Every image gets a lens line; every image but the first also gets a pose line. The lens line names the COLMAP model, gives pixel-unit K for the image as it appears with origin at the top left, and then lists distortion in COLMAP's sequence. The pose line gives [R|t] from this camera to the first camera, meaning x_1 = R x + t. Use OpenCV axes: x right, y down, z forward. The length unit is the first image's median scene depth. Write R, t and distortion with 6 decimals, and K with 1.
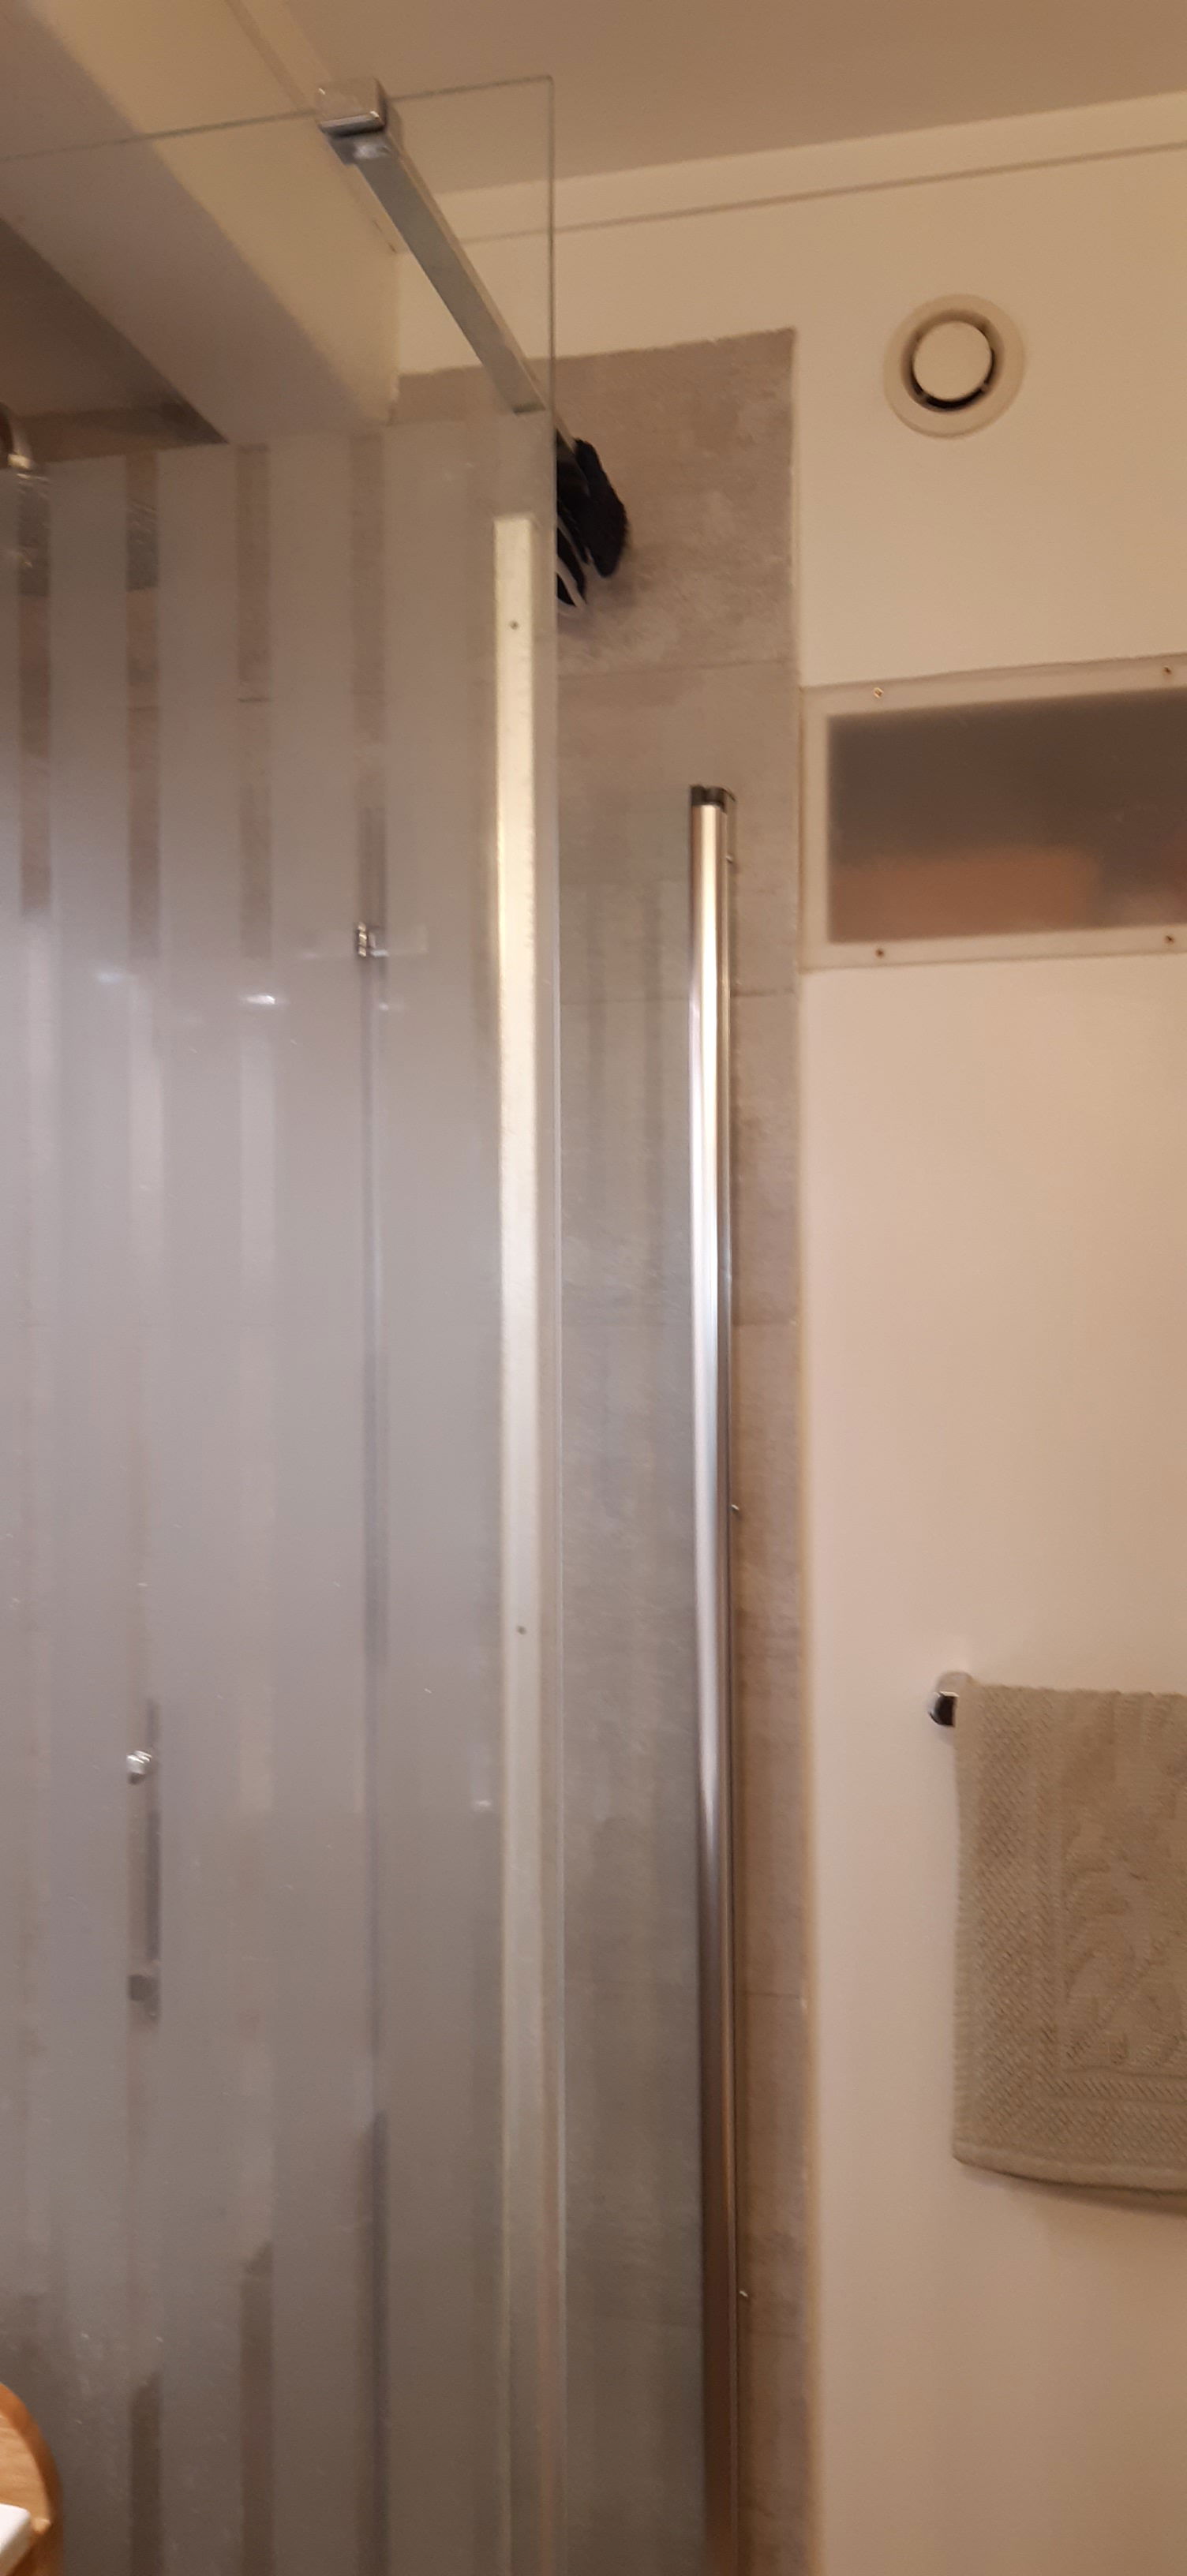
lens RADIAL K [[2006.8, 0, 587.6], [0, 2006.8, 1315.4], [0, 0, 1]] dist [0.104794, -0.209094]
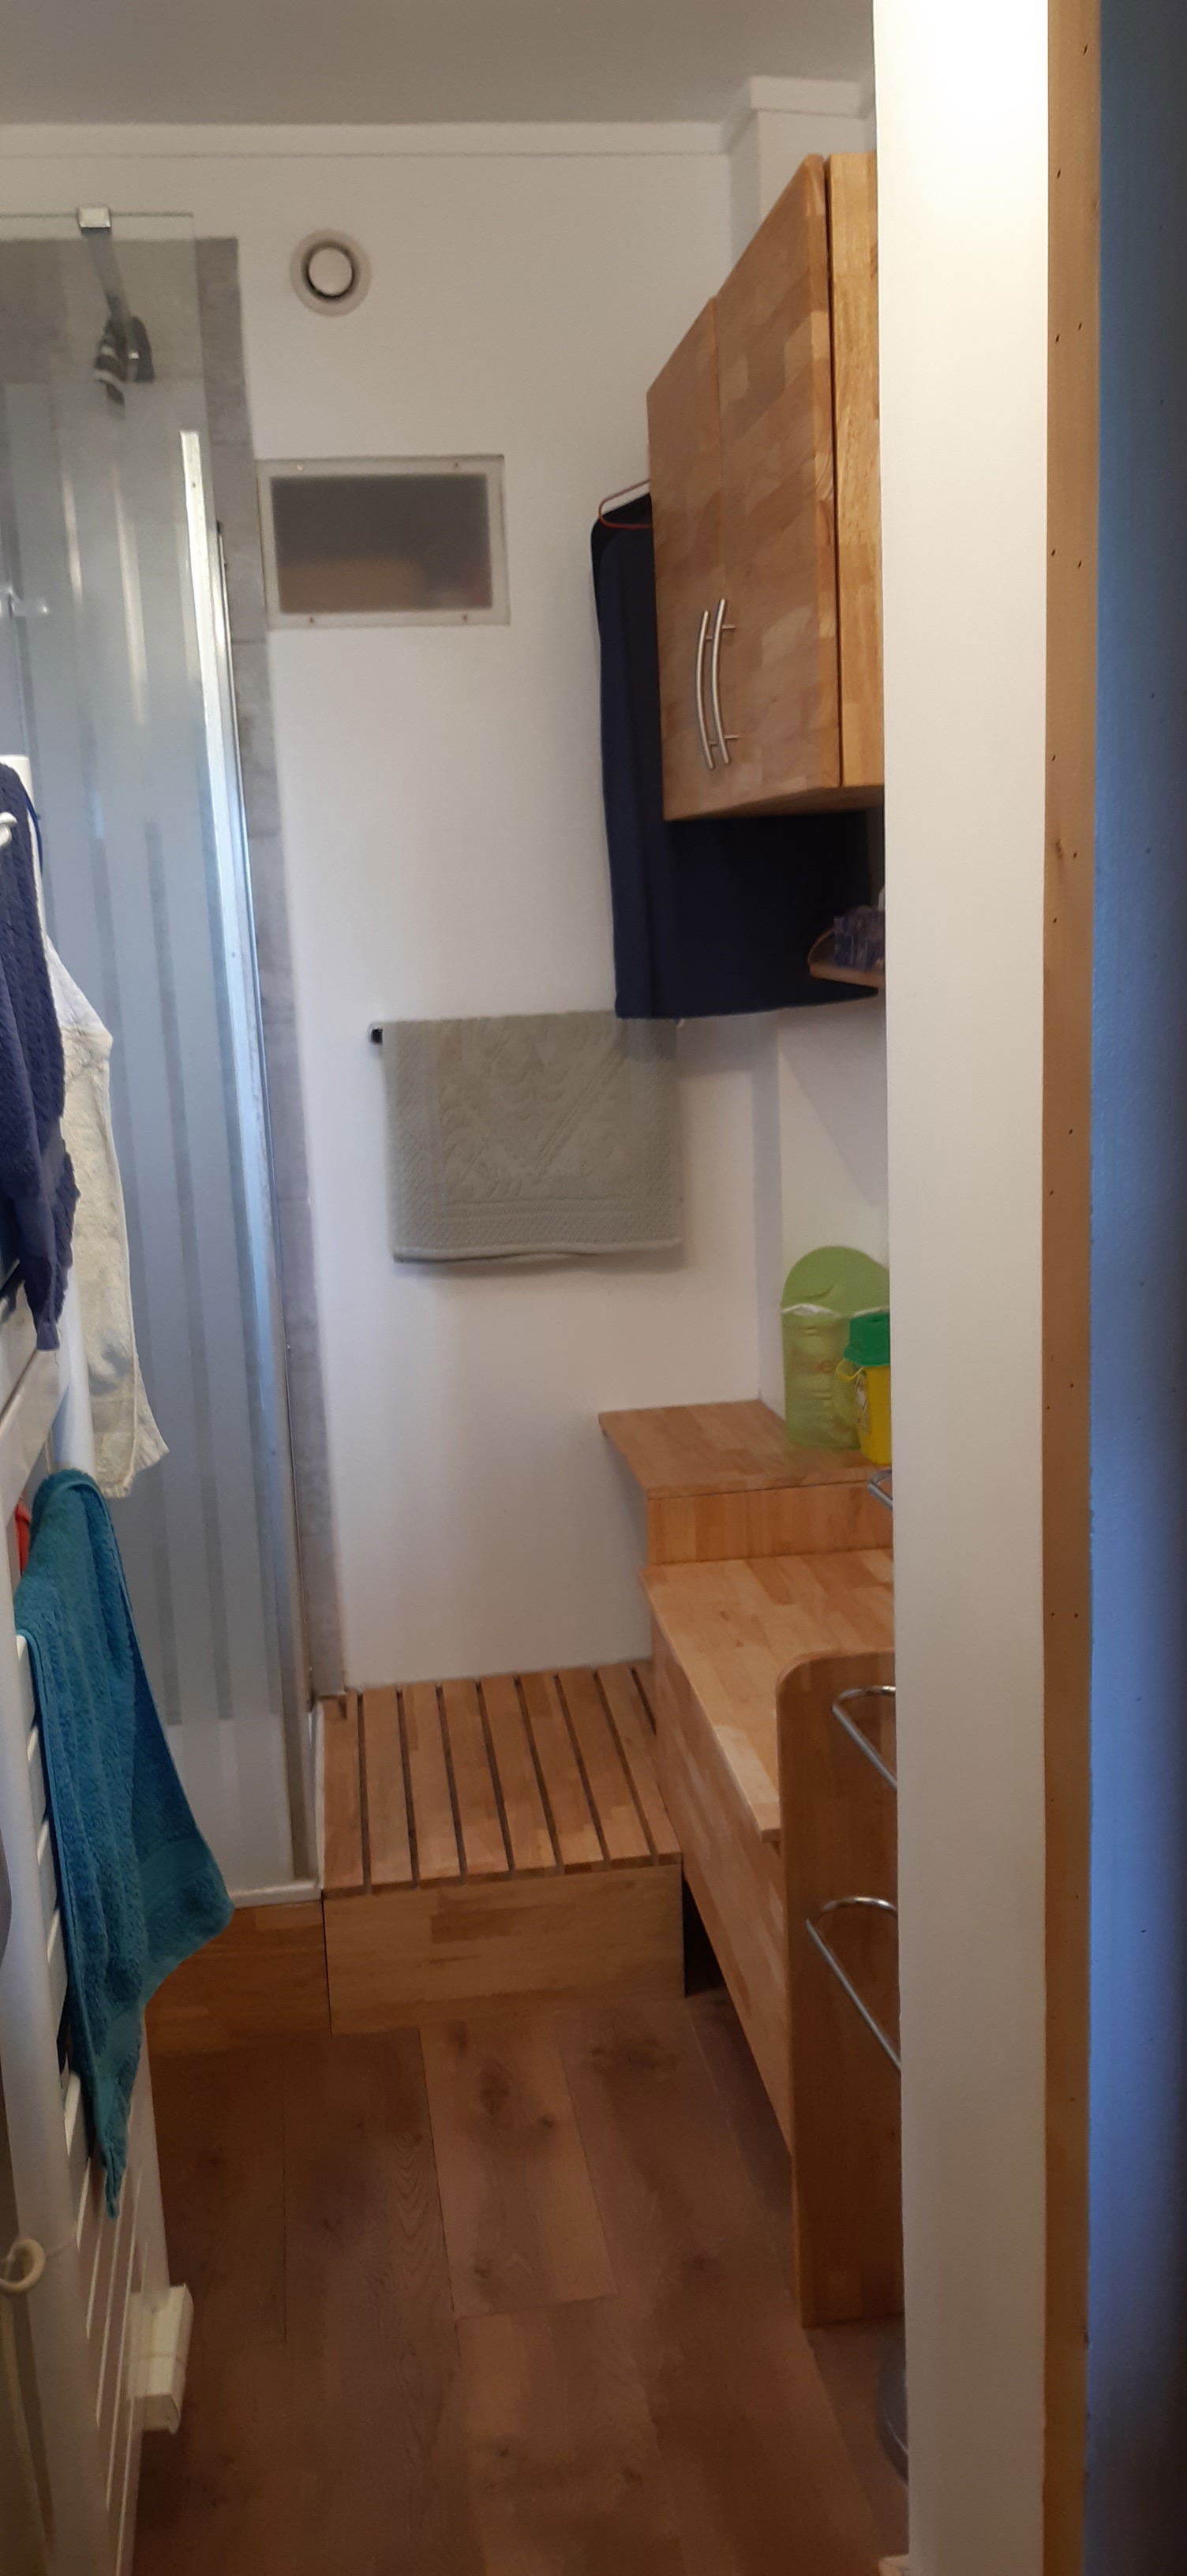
lens RADIAL K [[2006.8, 0, 587.6], [0, 2006.8, 1315.4], [0, 0, 1]] dist [0.104794, -0.209094]
pose [[0.929593, -0.106497, 0.352866, -0.332827], [0.034450, 0.978262, 0.204491, 0.066170], [-0.366973, -0.177937, 0.913055, -0.858357]]
